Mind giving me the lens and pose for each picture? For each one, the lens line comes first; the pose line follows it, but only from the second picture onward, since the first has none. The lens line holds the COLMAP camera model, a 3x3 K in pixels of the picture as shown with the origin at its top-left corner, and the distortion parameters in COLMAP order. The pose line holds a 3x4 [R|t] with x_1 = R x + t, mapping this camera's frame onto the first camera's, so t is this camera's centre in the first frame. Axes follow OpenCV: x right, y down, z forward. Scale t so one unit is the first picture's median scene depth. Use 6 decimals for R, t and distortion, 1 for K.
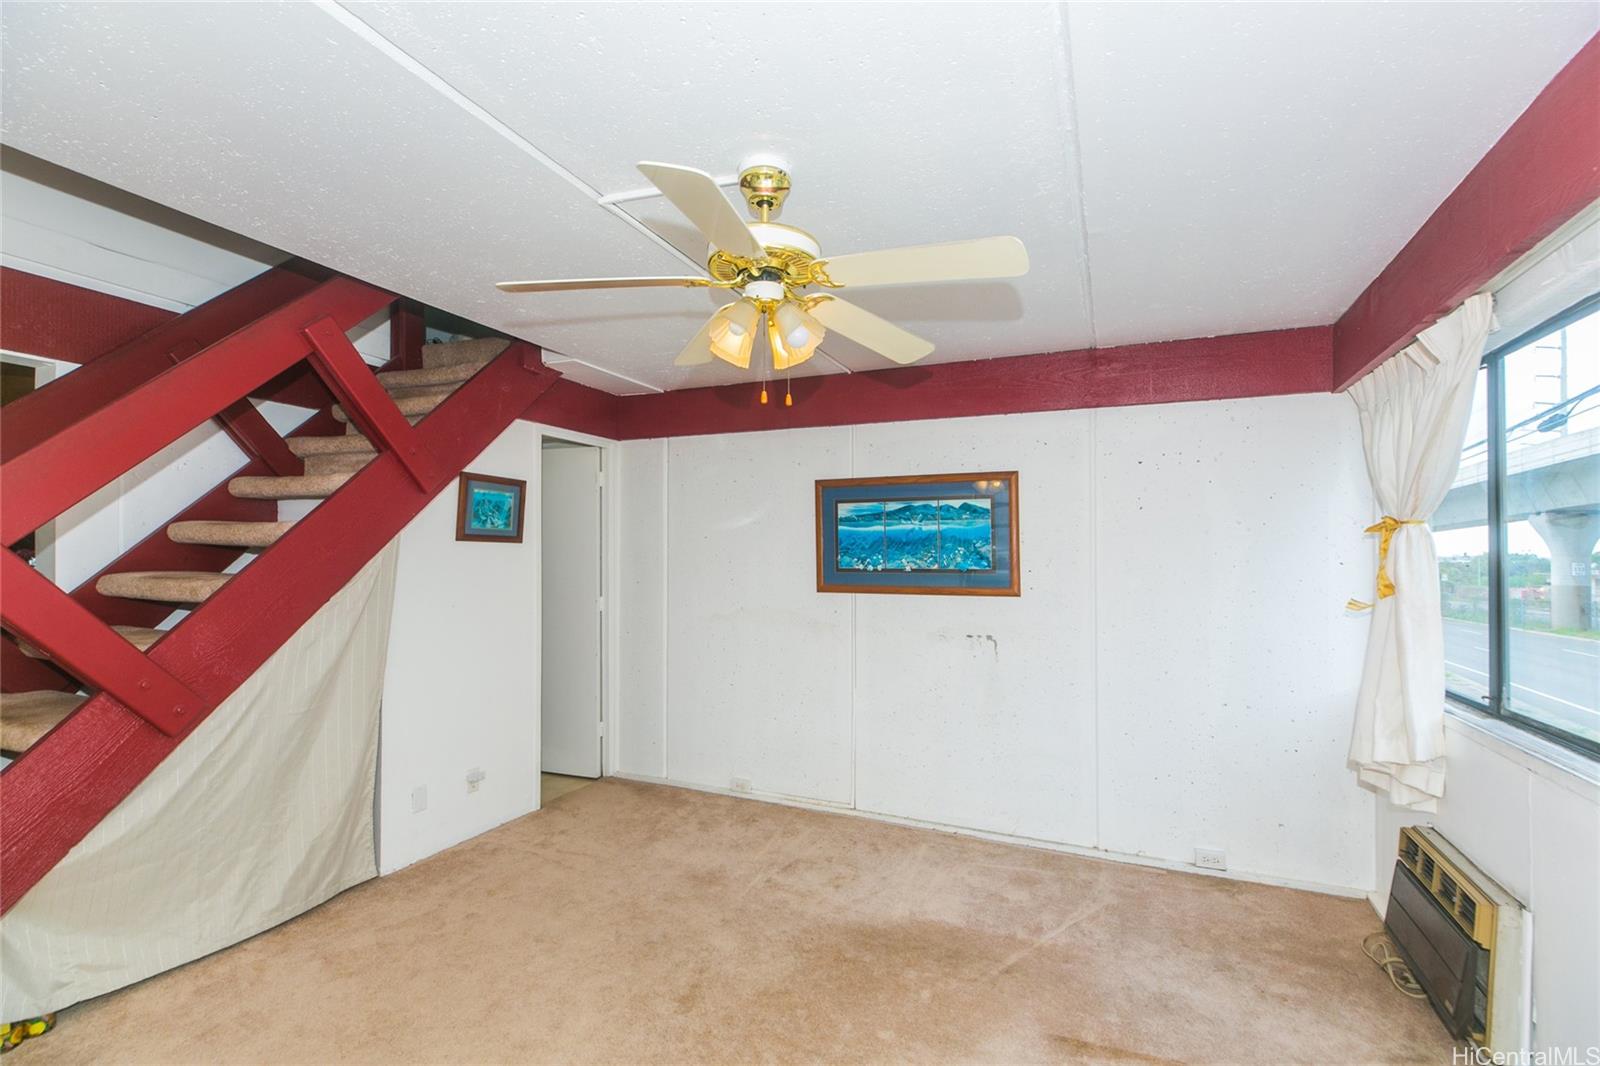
lens RADIAL K [[726.7, 0, 805.7], [0, 726.7, 557.3], [0, 0, 1]] dist [0.024288, -0.000001]
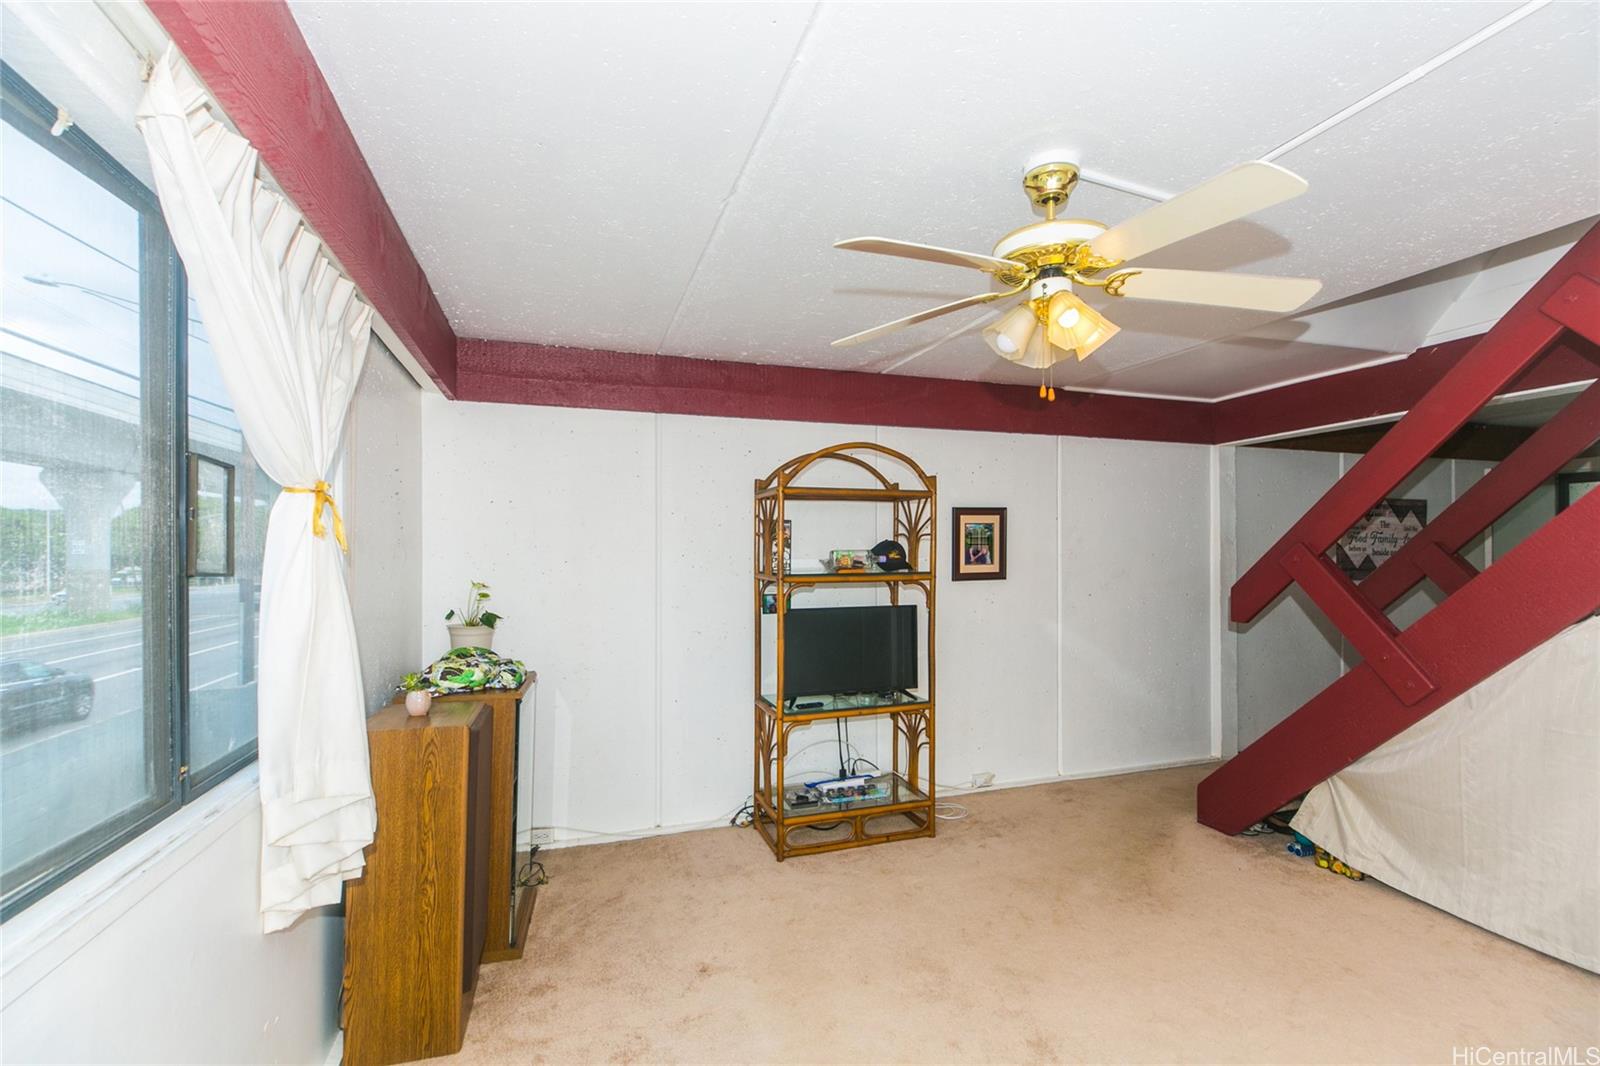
lens RADIAL K [[720.0, 0, 806.3], [0, 720.0, 537.6], [0, 0, 1]] dist [0.011751, -0.008338]
pose [[-0.743321, -0.024719, -0.668478, 0.426583], [-0.000123, 0.999322, -0.036817, 0.004589], [0.668935, -0.027285, -0.742820, 0.758063]]
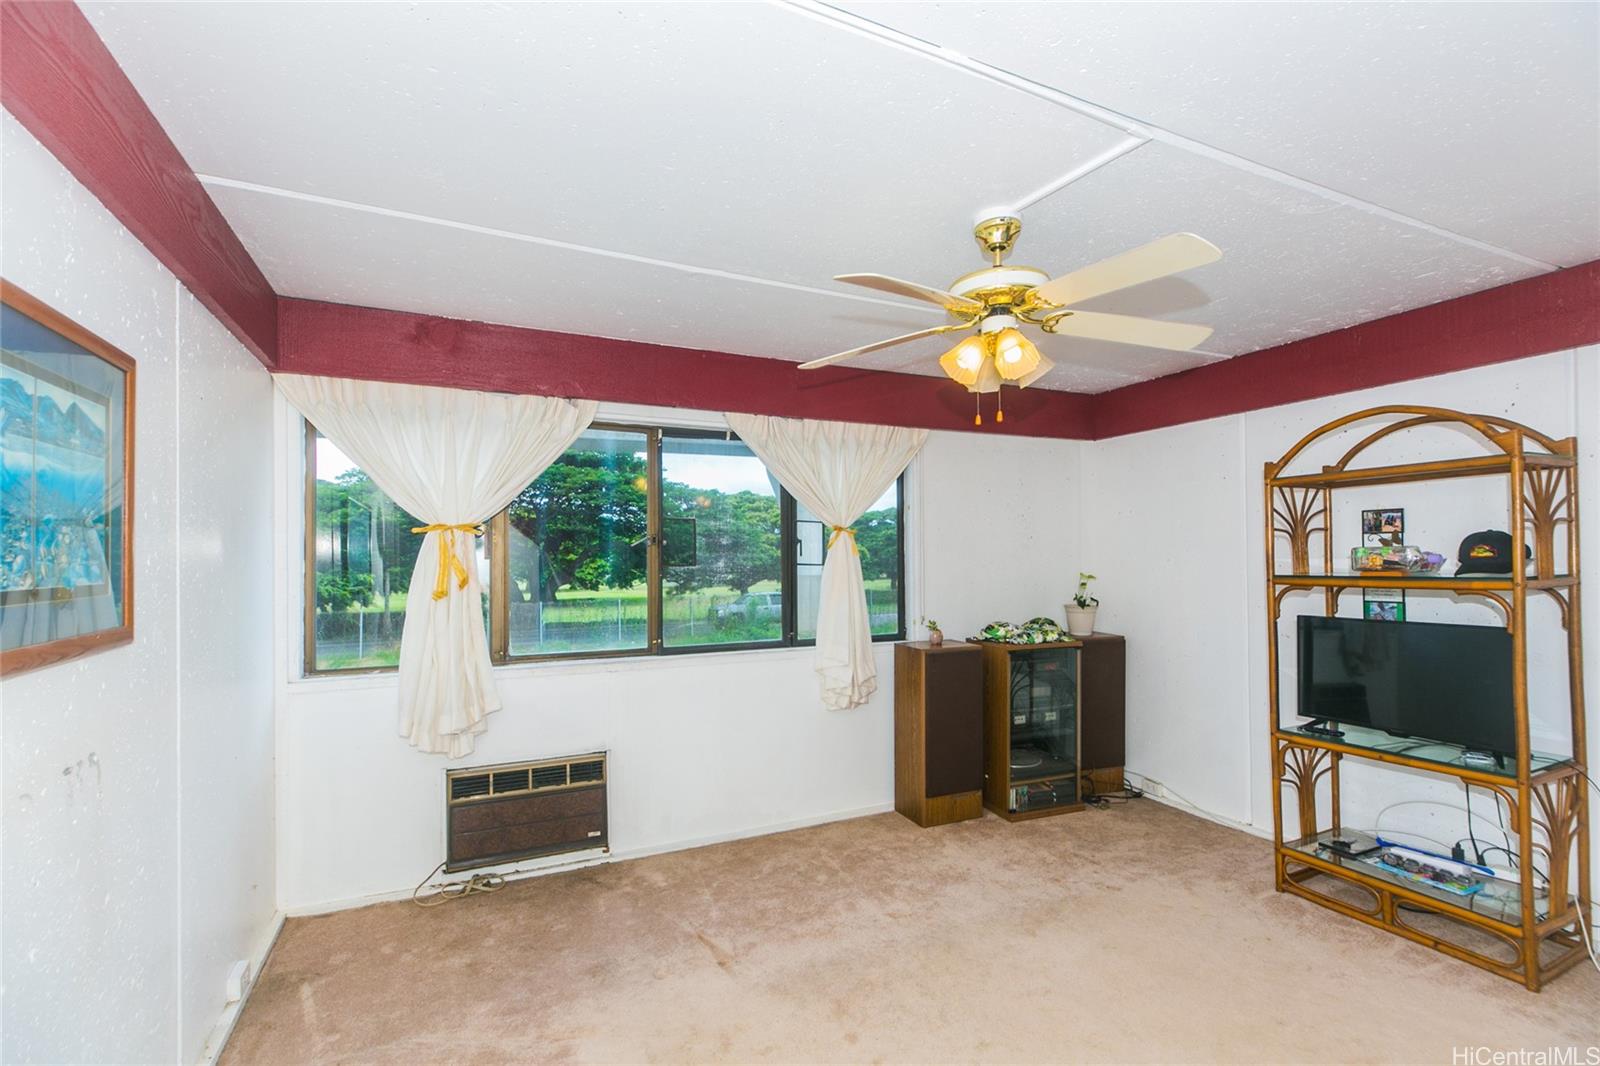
lens RADIAL K [[714.2, 0, 803.4], [0, 714.2, 546.0], [0, 0, 1]] dist [0.012614, -0.010998]
pose [[-0.747619, 0.005748, 0.664103, -0.286717], [-0.005049, 0.999884, -0.014338, -0.001099], [-0.664109, -0.014072, -0.747504, 1.022419]]
